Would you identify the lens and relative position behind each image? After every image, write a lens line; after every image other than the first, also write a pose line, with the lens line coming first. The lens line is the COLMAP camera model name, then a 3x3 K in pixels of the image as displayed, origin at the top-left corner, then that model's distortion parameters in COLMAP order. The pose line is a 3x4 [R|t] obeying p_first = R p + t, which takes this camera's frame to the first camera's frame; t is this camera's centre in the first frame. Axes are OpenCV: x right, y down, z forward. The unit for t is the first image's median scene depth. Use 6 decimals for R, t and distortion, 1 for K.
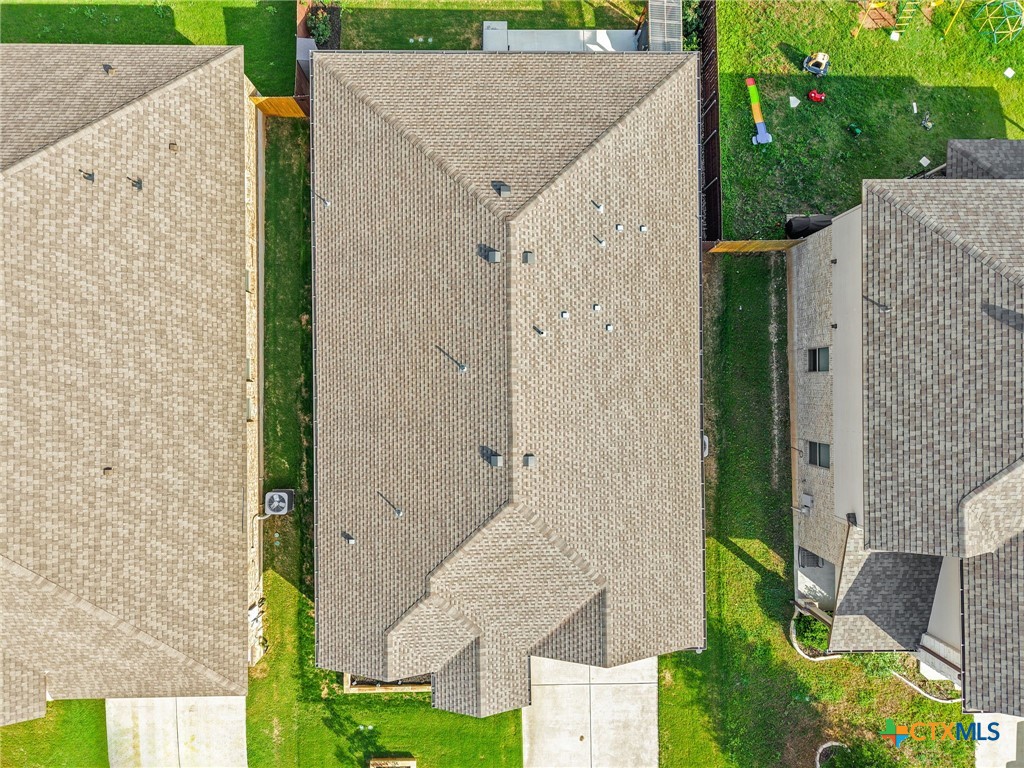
lens RADIAL K [[685.0, 0, 514.0], [0, 685.0, 383.3], [0, 0, 1]] dist [0.022672, -0.009697]
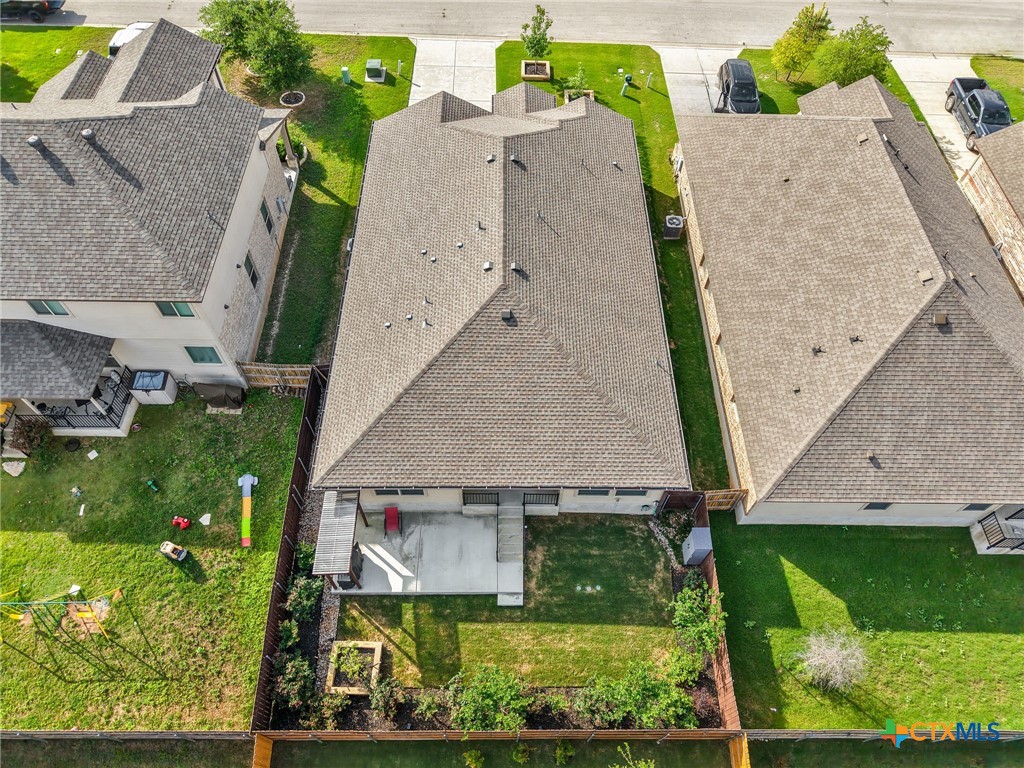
lens RADIAL K [[685.0, 0, 514.1], [0, 685.0, 386.5], [0, 0, 1]] dist [0.022672, -0.009697]
pose [[-0.998945, -0.029257, -0.035400, 0.009794], [0.004579, -0.830419, 0.557120, -0.856087], [-0.045696, 0.556371, 0.829677, 0.069625]]
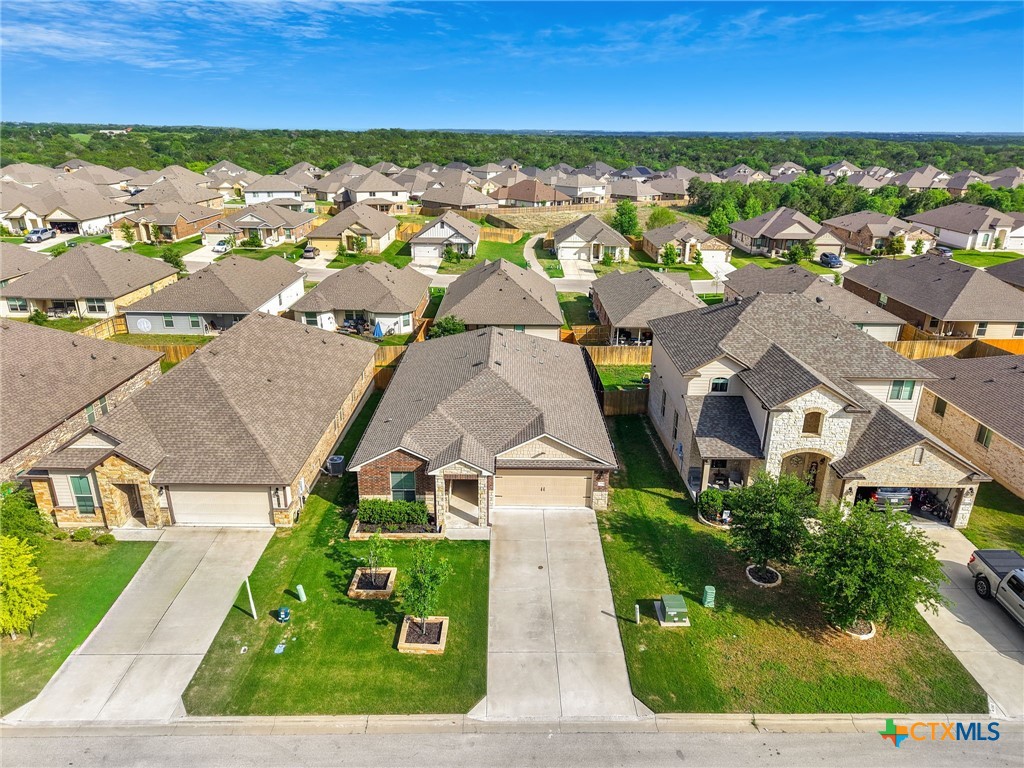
lens RADIAL K [[685.0, 0, 514.0], [0, 685.0, 387.1], [0, 0, 1]] dist [0.022672, -0.009697]
pose [[0.999830, -0.012901, -0.013188, 0.074624], [-0.007823, 0.350908, -0.936377, 1.549362], [0.016708, 0.936321, 0.350747, 0.318499]]
